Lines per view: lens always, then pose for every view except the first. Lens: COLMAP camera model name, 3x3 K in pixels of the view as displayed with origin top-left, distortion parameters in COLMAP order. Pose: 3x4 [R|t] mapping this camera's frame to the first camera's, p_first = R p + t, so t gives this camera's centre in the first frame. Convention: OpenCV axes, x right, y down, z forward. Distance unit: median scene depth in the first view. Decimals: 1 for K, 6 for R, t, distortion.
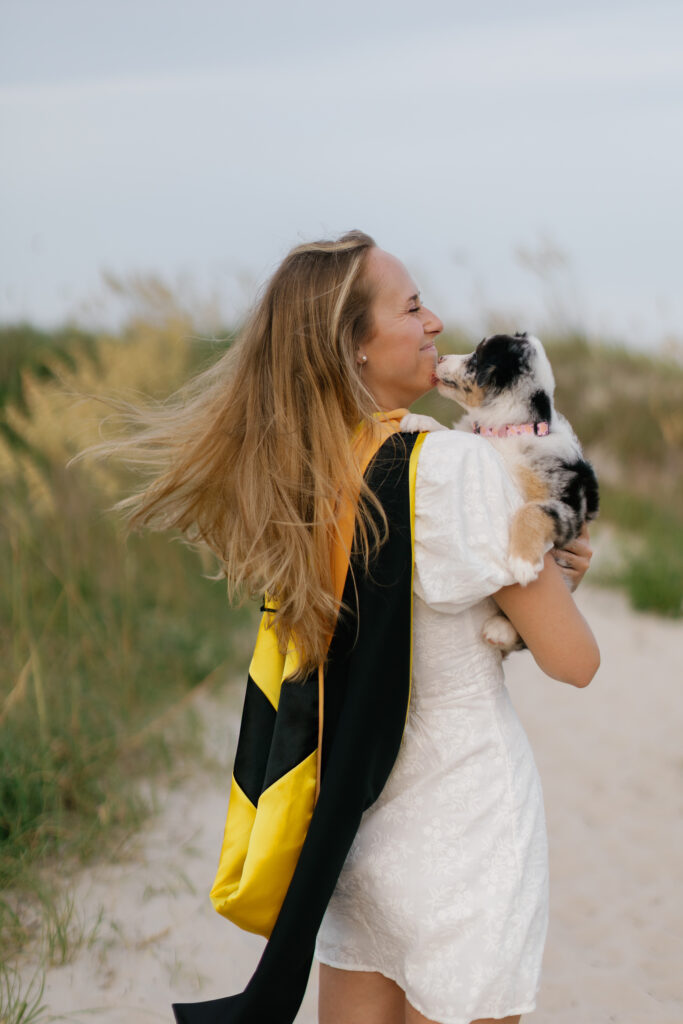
lens RADIAL K [[1666.0, 0, 341.5], [0, 1666.0, 512.0], [0, 0, 1]] dist [-0.004613, -0.051924]
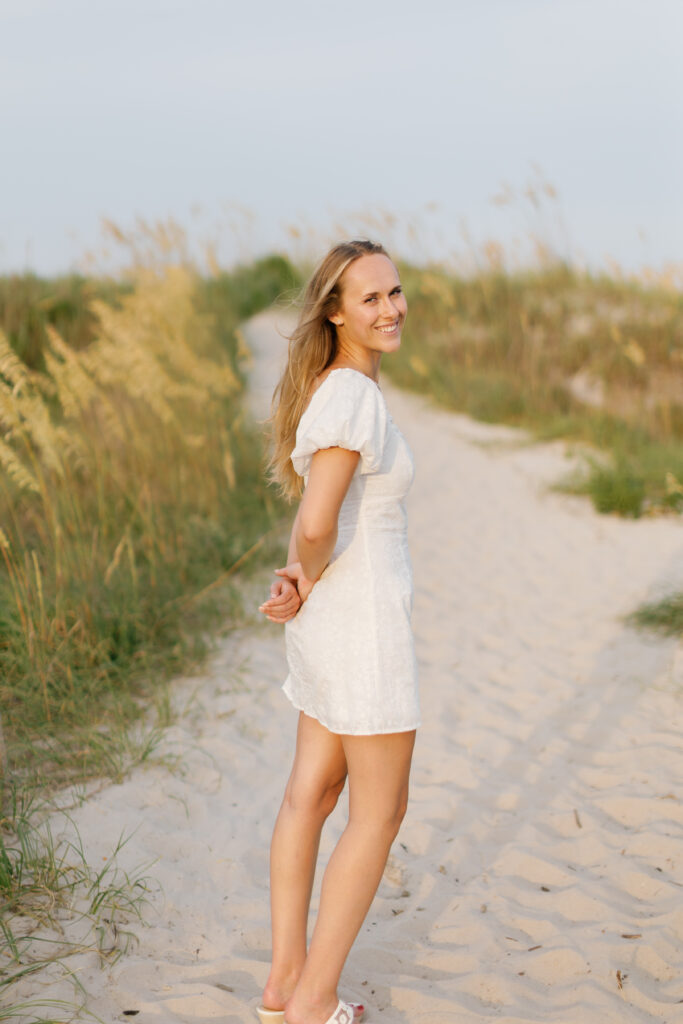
lens RADIAL K [[1693.8, 0, 341.5], [0, 1693.8, 512.0], [0, 0, 1]] dist [-0.002877, 0.027784]
pose [[0.999334, -0.036432, -0.002047, -0.000448], [0.036483, 0.998644, 0.037142, 0.022043], [0.000691, -0.037192, 0.999308, -0.428242]]
